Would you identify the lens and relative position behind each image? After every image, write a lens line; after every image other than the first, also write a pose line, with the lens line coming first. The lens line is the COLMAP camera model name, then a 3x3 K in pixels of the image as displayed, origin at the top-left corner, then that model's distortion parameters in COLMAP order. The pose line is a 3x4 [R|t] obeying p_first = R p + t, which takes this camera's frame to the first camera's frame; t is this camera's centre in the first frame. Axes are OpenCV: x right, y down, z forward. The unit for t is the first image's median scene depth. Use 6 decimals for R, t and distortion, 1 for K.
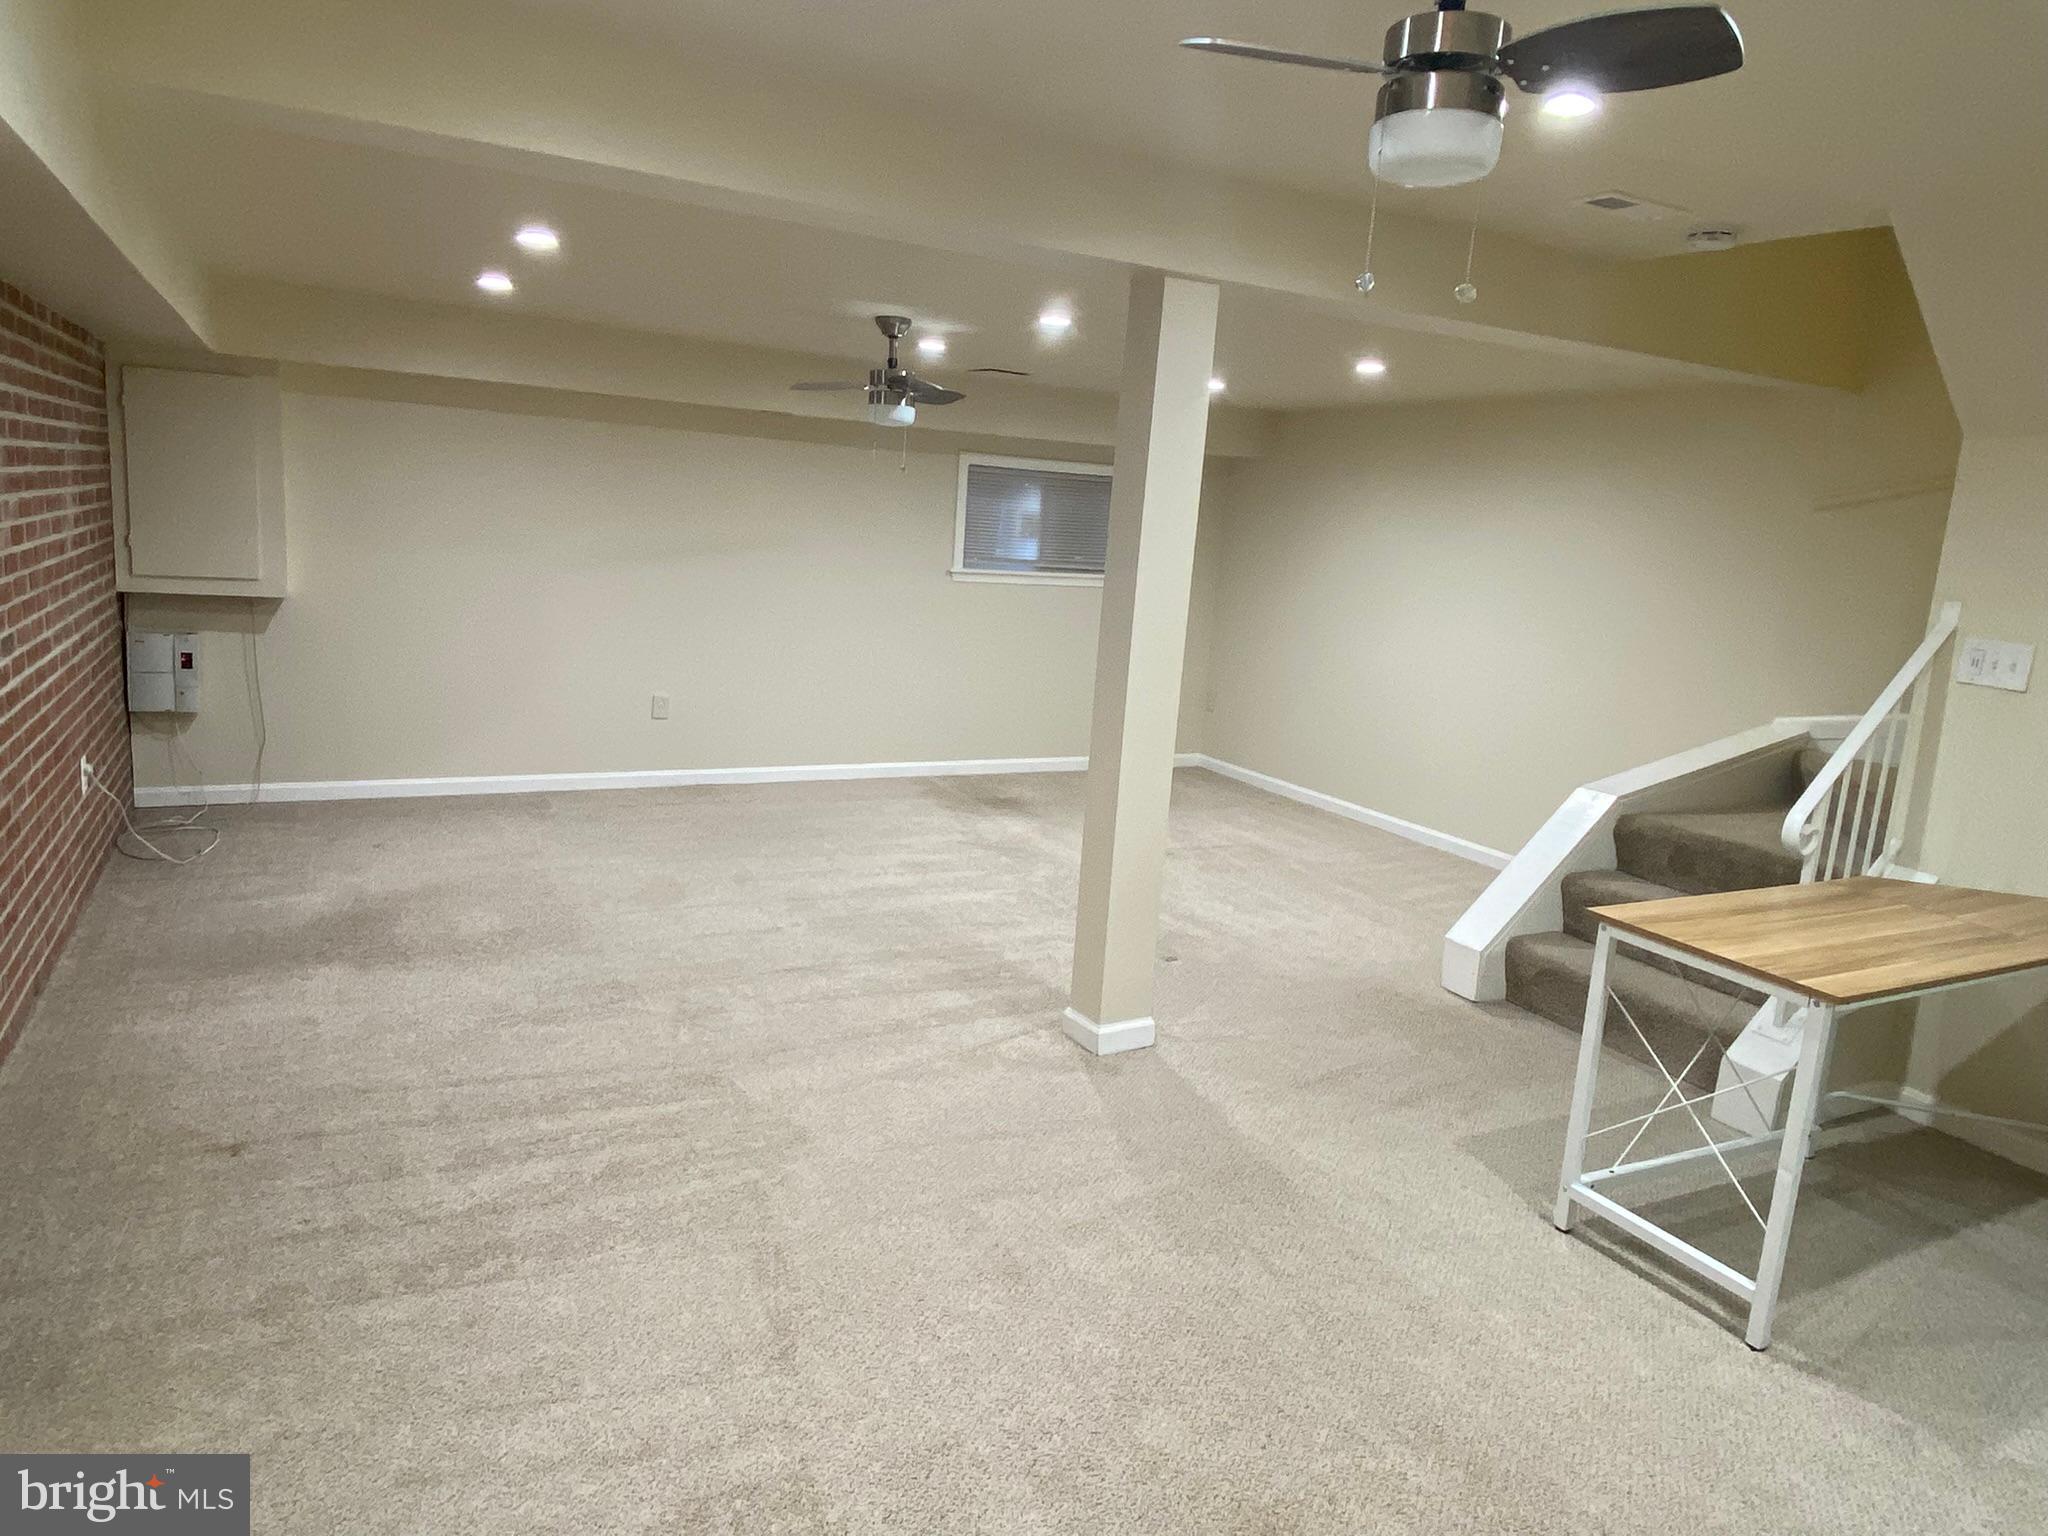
lens RADIAL K [[1306.5, 0, 1024.0], [0, 1306.5, 768.0], [0, 0, 1]] dist [0.067028, -0.077233]
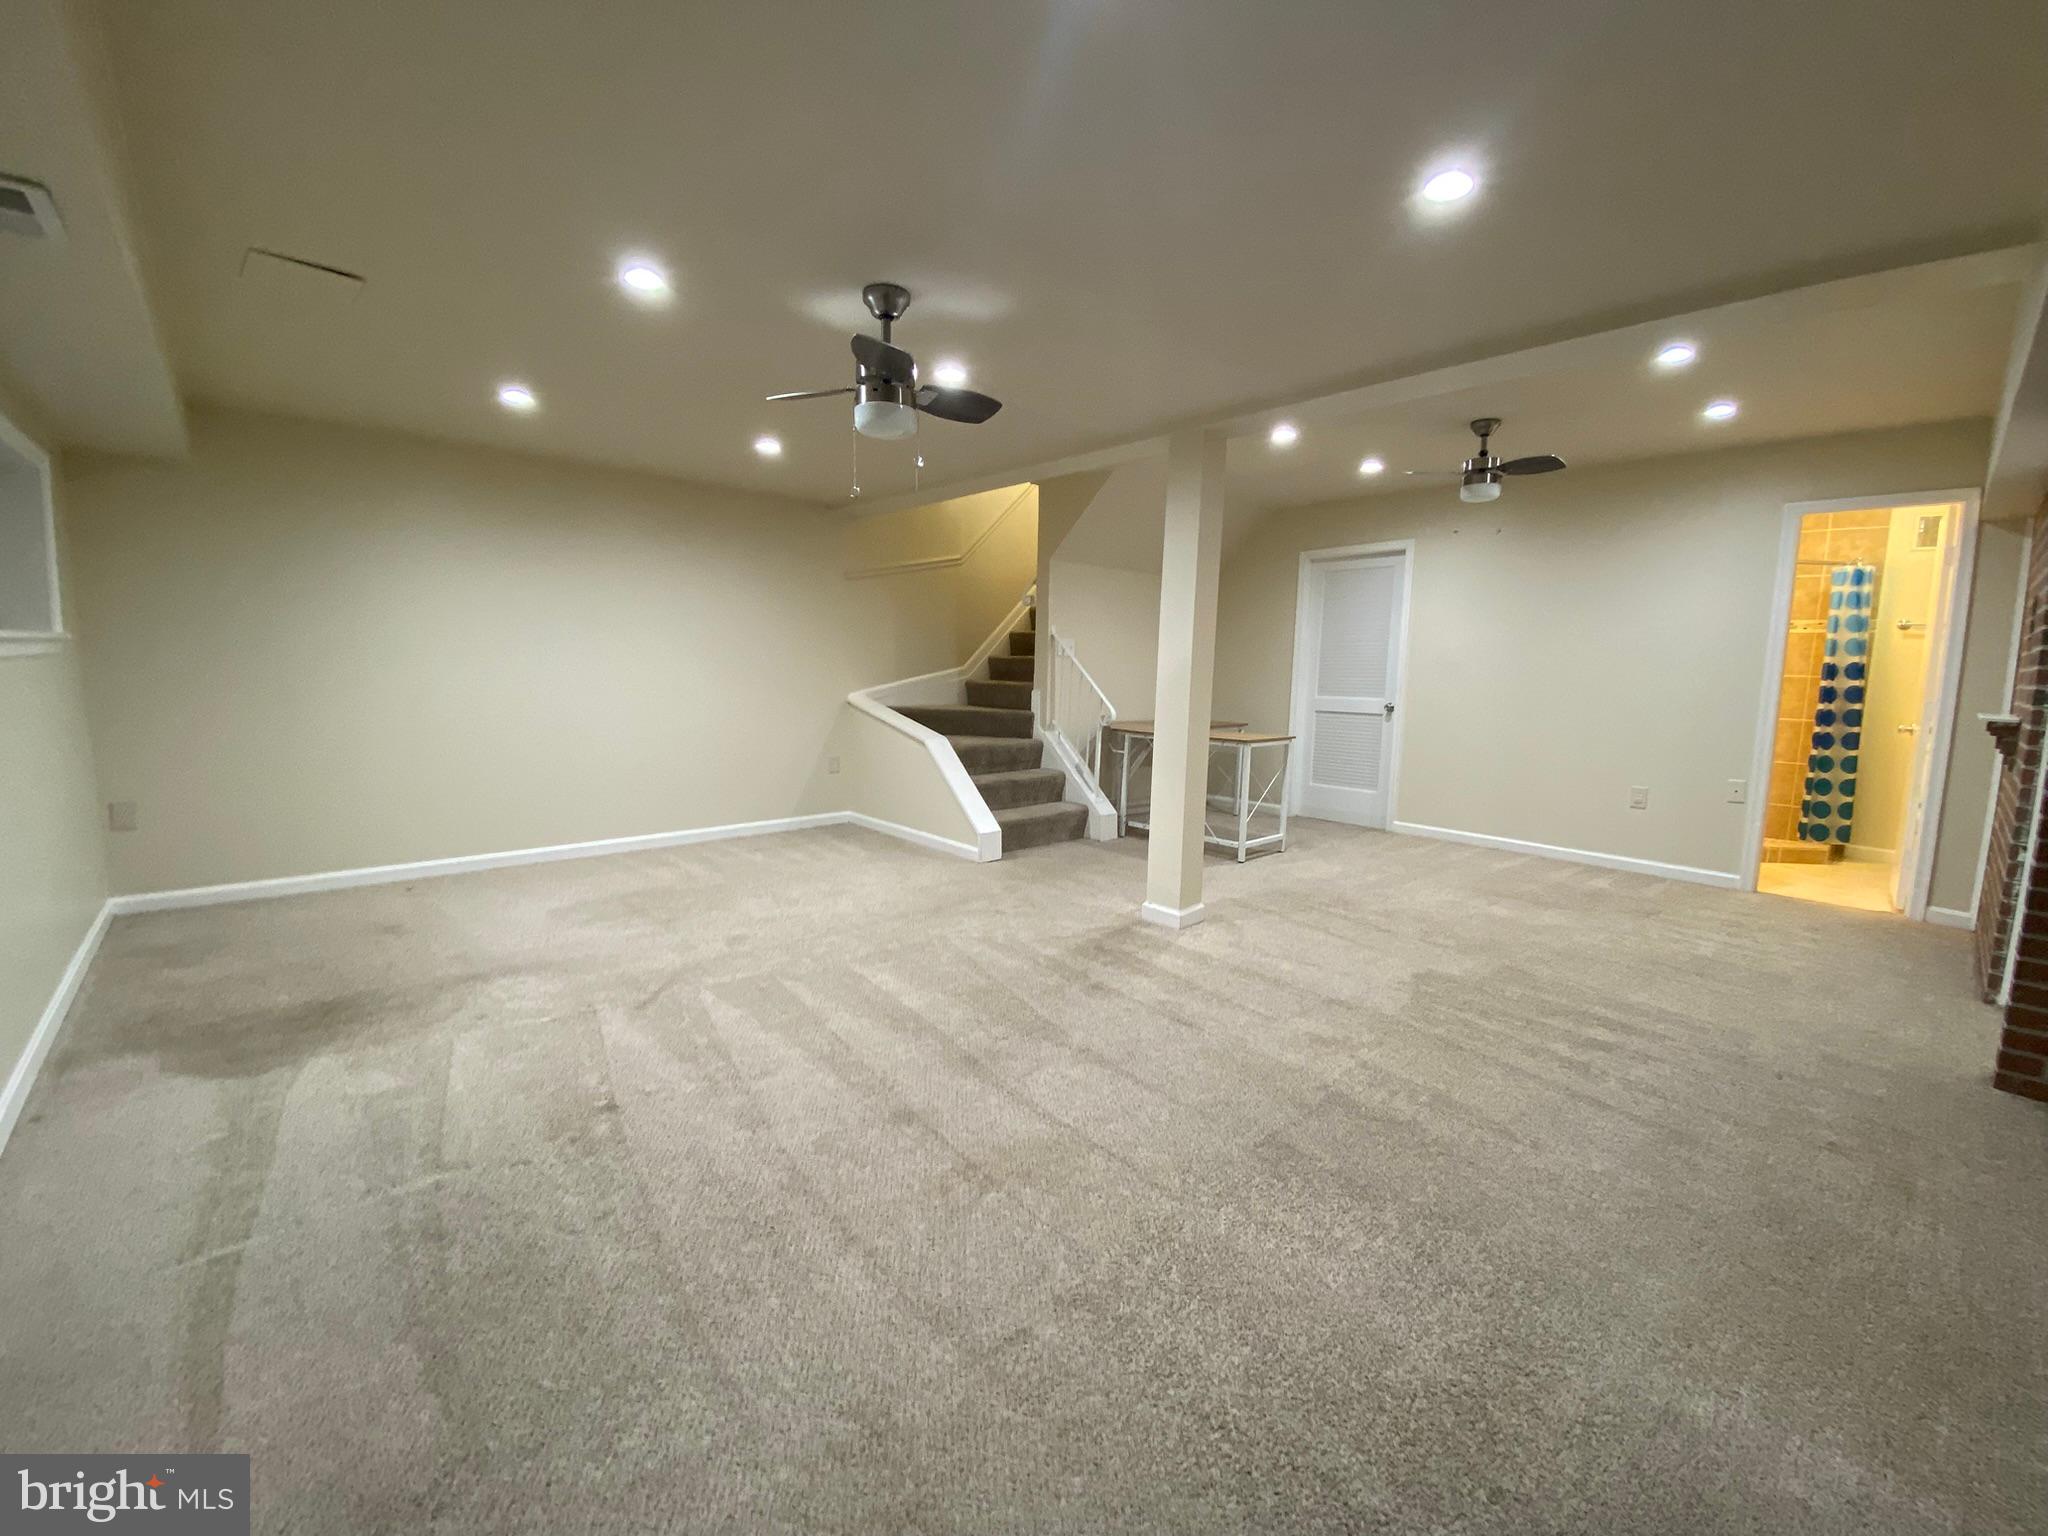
lens RADIAL K [[838.9, 0, 1024.0], [0, 838.9, 768.0], [0, 0, 1]] dist [0.033288, -0.029719]
pose [[-0.257164, -0.201942, 0.945032, -0.653528], [0.146427, 0.958488, 0.244663, -0.192944], [-0.955210, 0.201297, -0.216919, 1.108891]]
